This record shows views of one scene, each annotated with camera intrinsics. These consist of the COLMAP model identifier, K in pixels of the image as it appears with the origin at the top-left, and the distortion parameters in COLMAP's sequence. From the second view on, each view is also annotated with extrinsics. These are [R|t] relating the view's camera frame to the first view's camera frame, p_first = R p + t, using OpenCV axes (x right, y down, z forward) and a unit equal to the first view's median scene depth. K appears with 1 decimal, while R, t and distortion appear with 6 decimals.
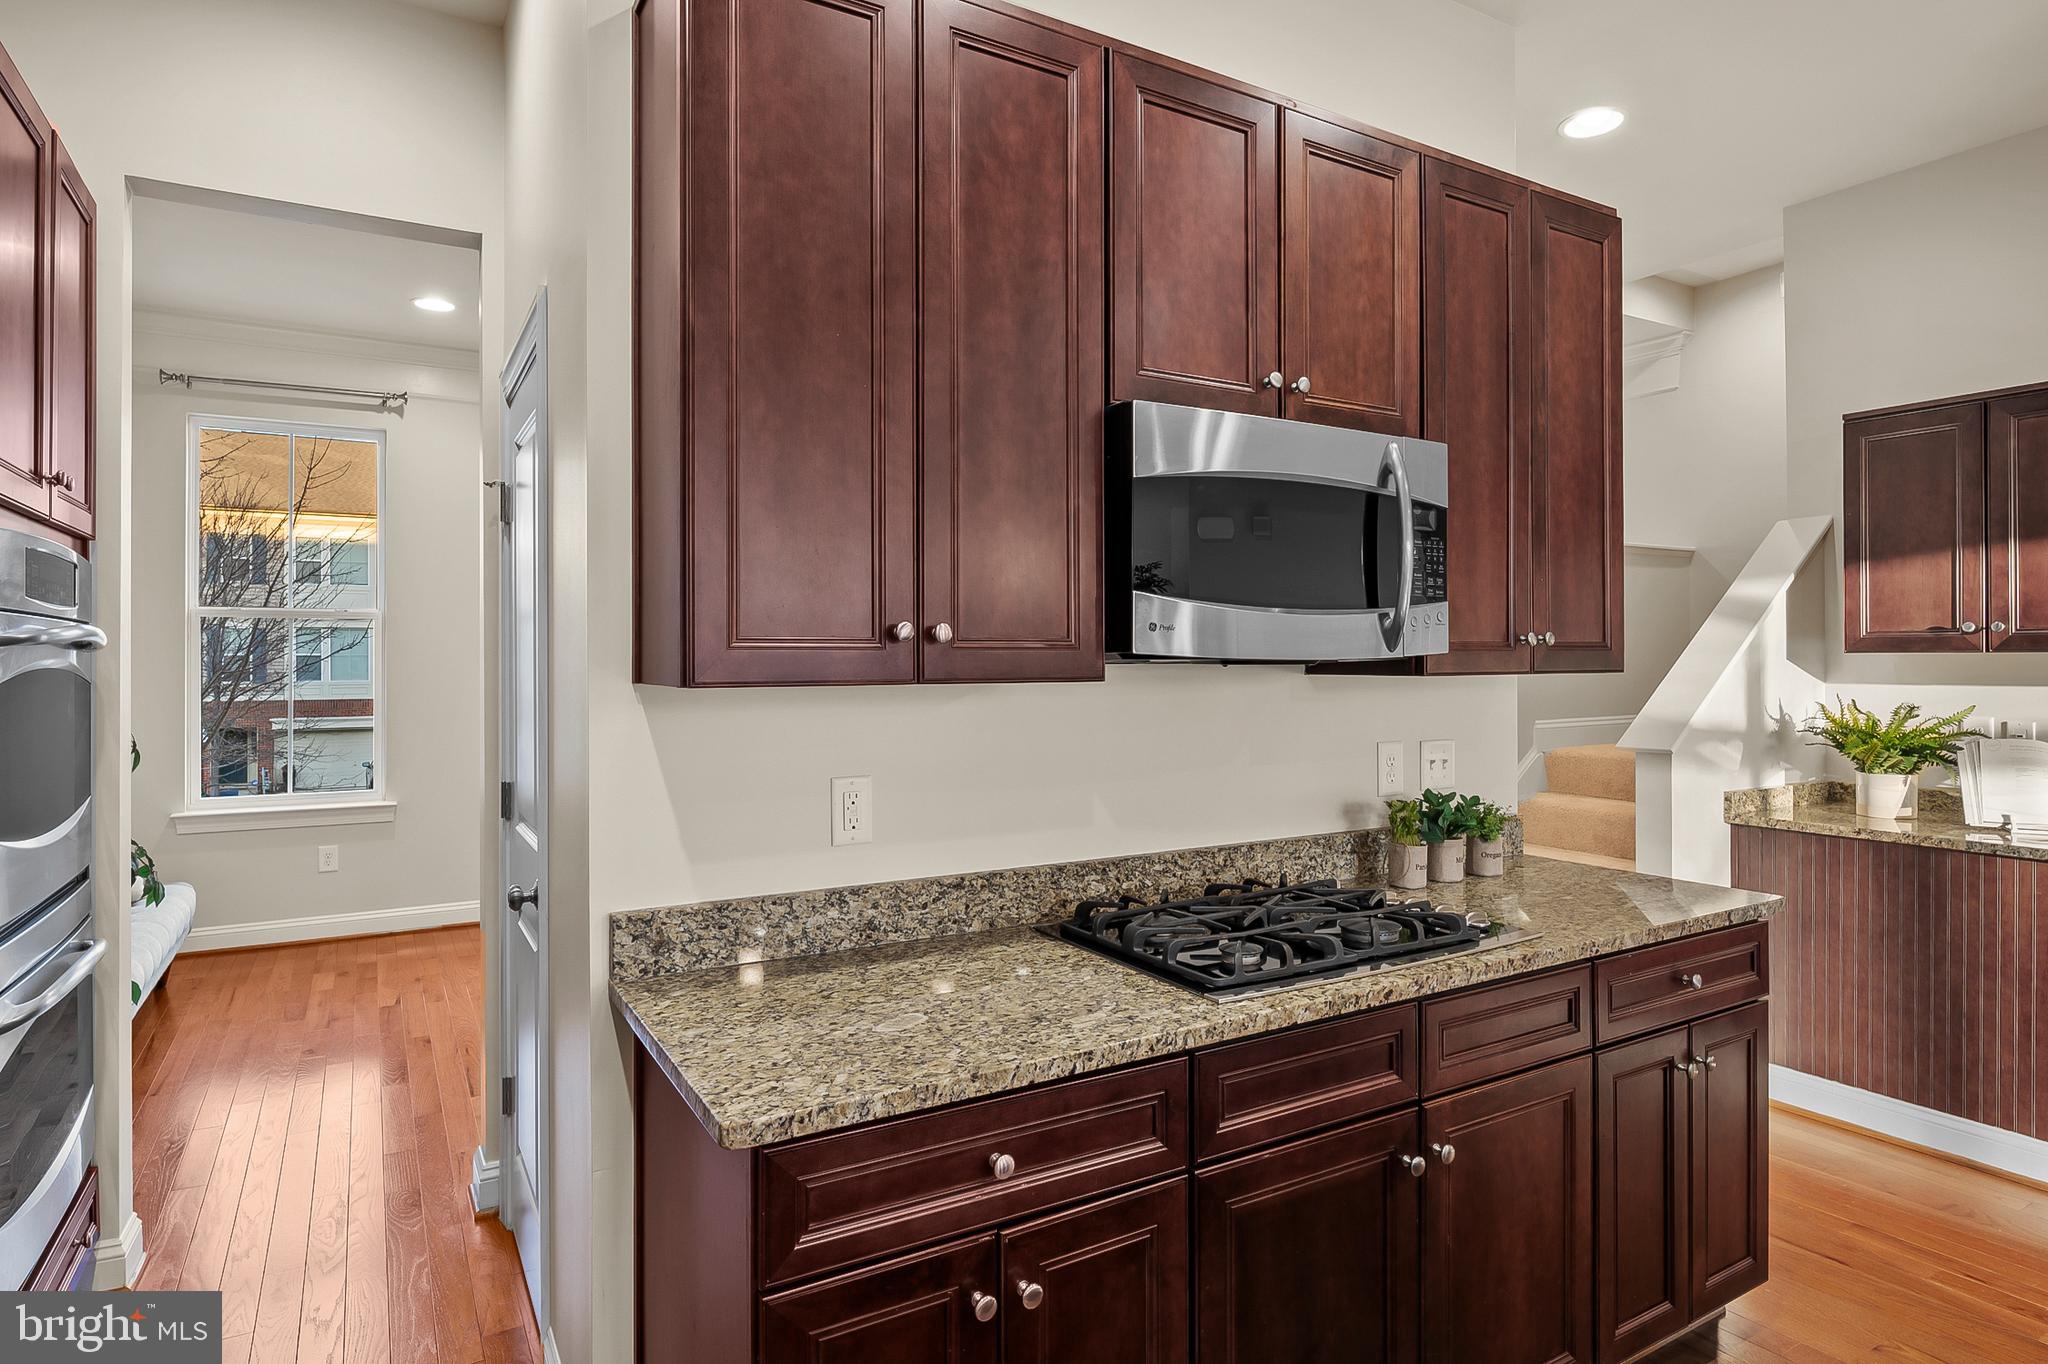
lens RADIAL K [[1121.3, 0, 1026.5], [0, 1121.3, 652.6], [0, 0, 1]] dist [0.002642, 0.000700]
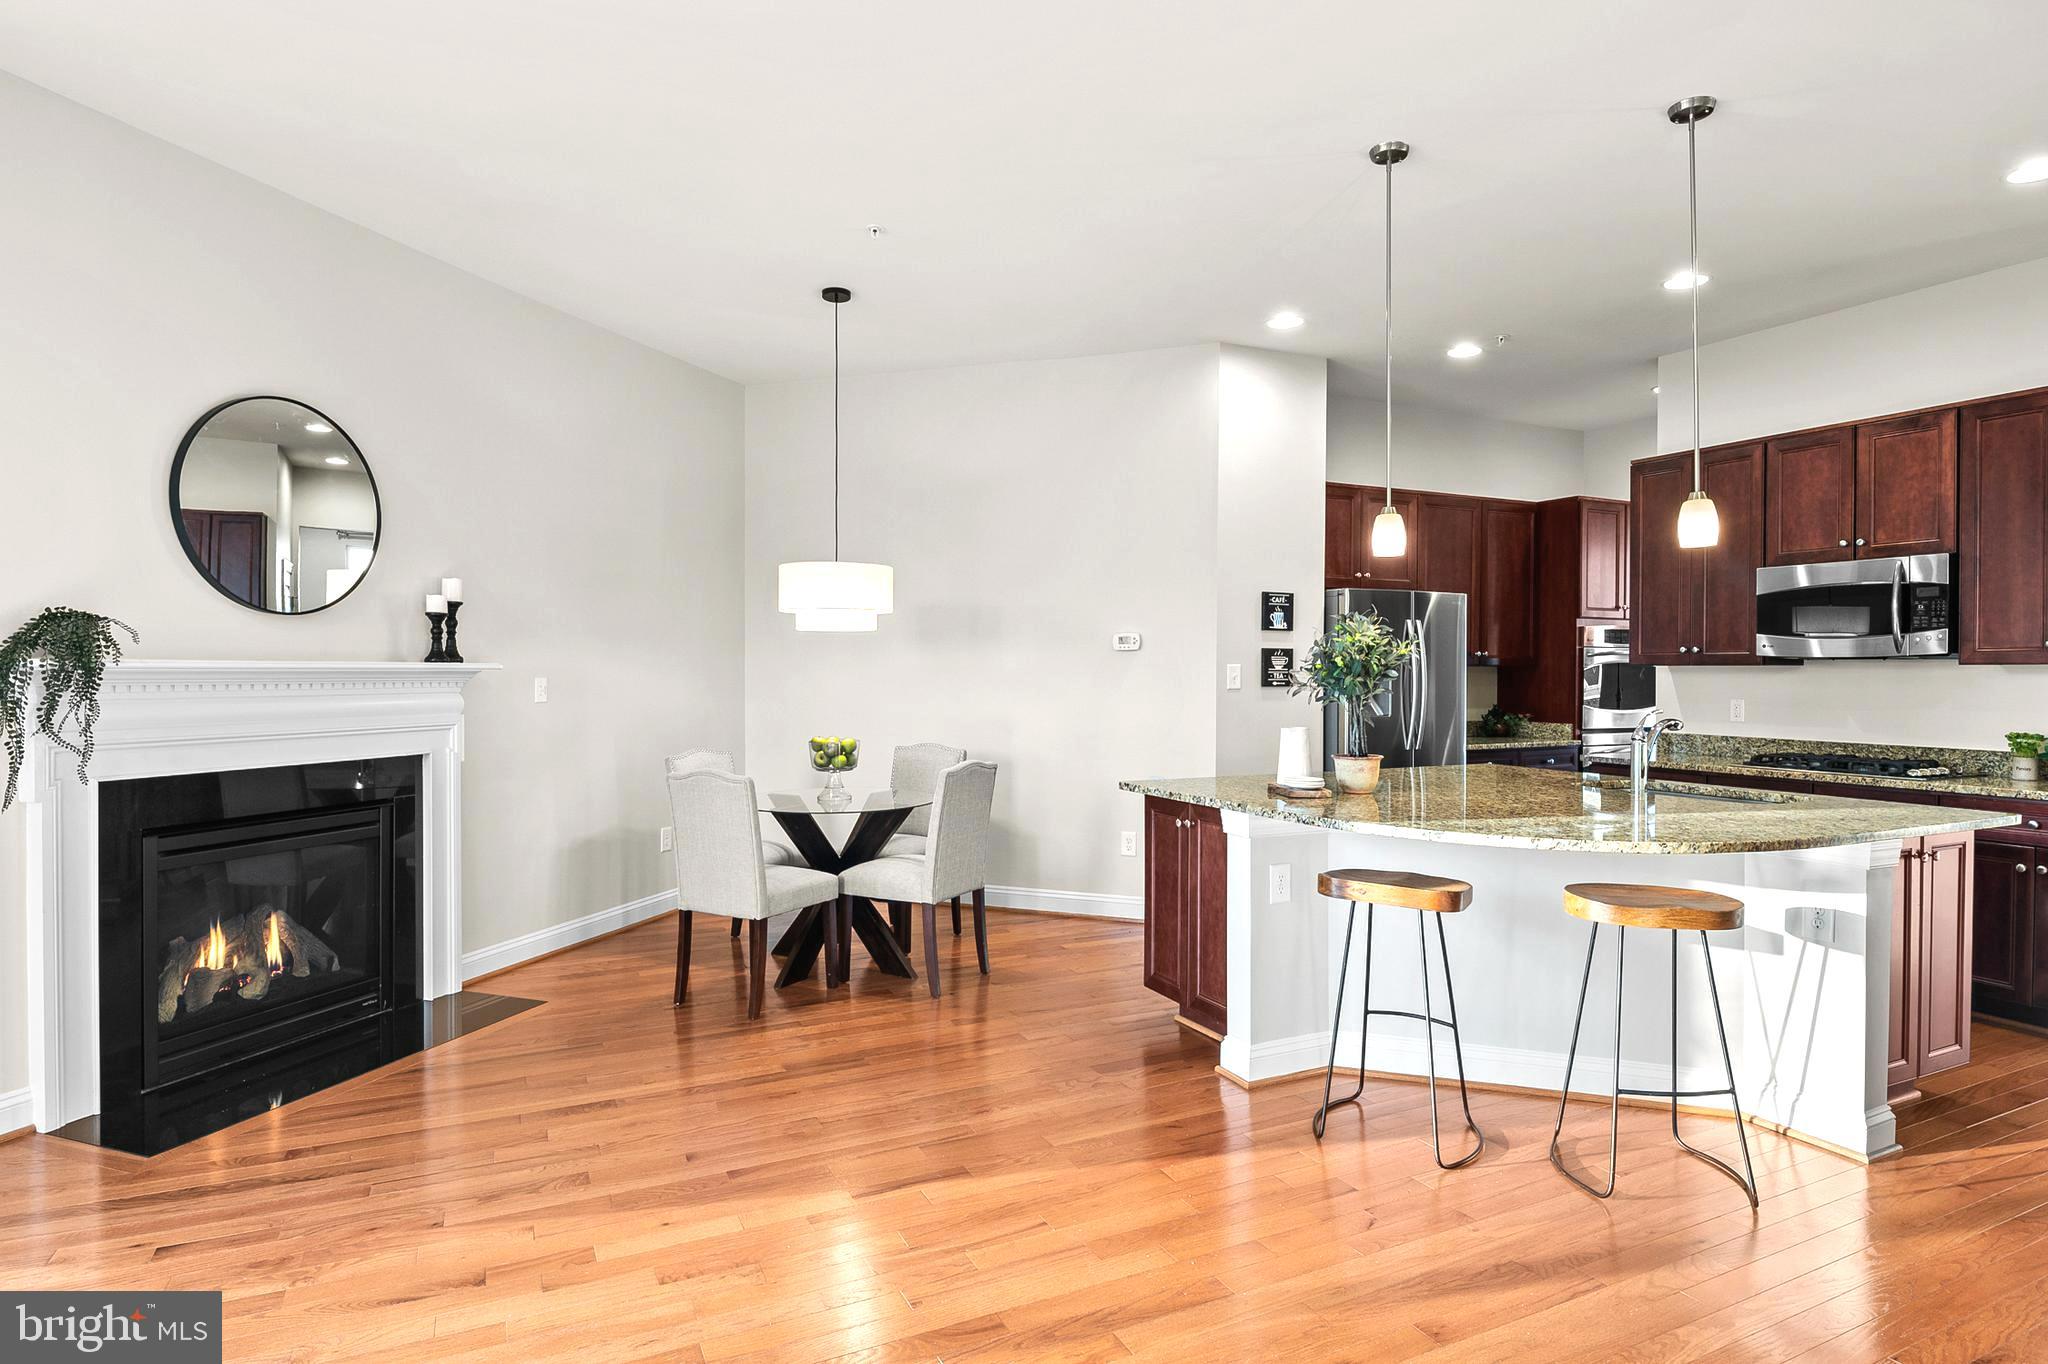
lens RADIAL K [[1096.8, 0, 1021.3], [0, 1096.8, 685.9], [0, 0, 1]] dist [-0.006995, -0.002037]
pose [[-0.088101, 0.018933, -0.995932, 2.540888], [0.005175, 0.999815, 0.018549, 0.013647], [0.996098, -0.003520, -0.088183, -0.532872]]
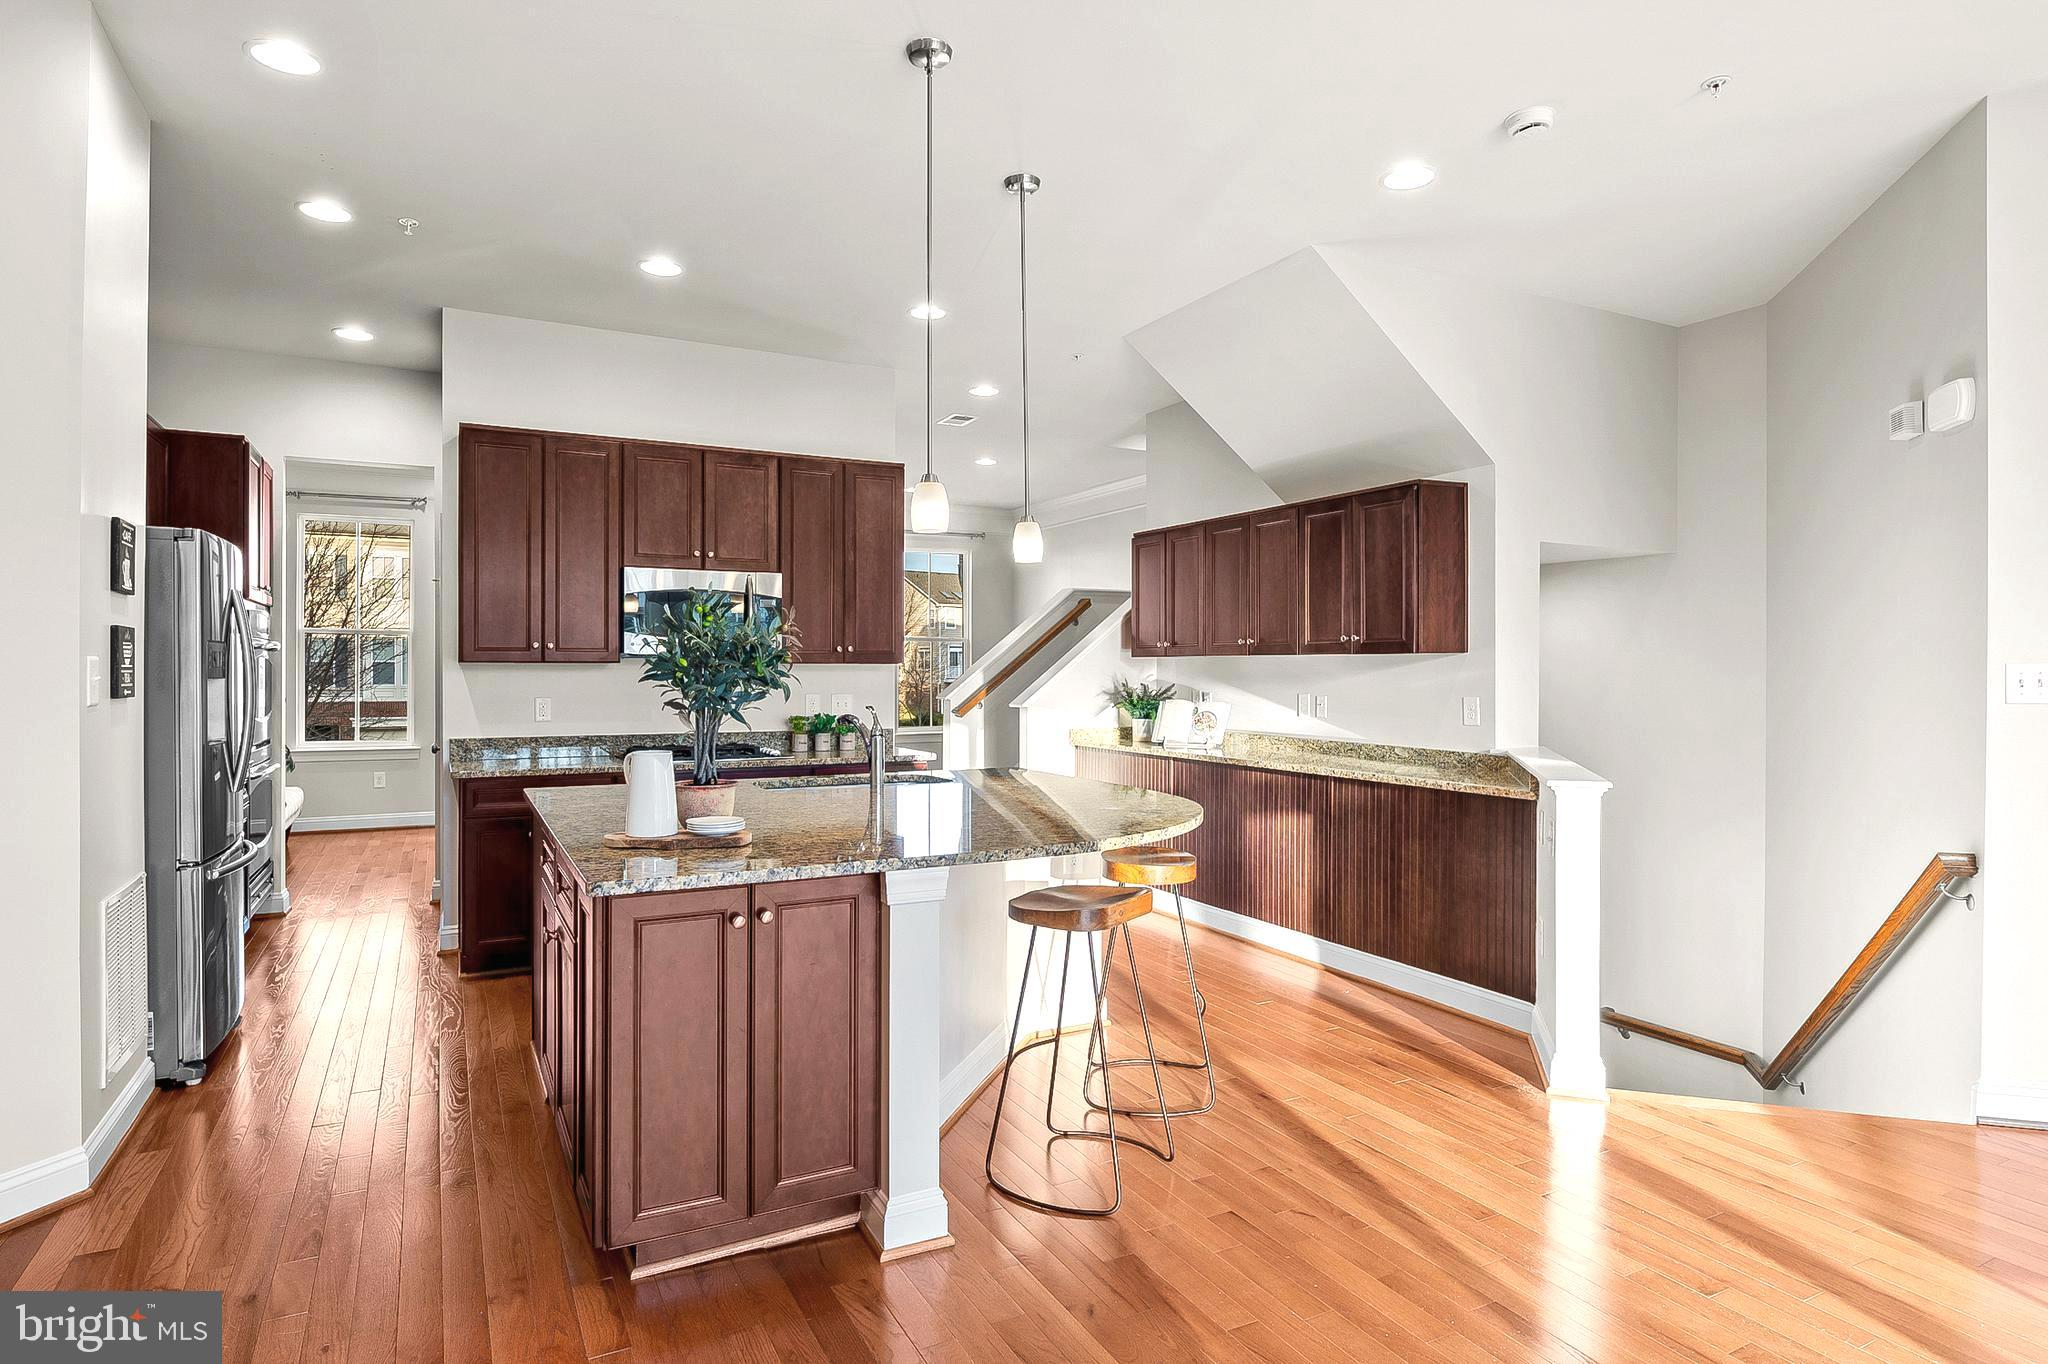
lens RADIAL K [[1109.9, 0, 1024.4], [0, 1109.9, 669.8], [0, 0, 1]] dist [-0.004309, -0.000758]
pose [[0.998854, 0.004913, -0.047610, 1.051489], [-0.004634, 0.999971, 0.005981, 0.018328], [0.047638, -0.005754, 0.998848, -1.522023]]
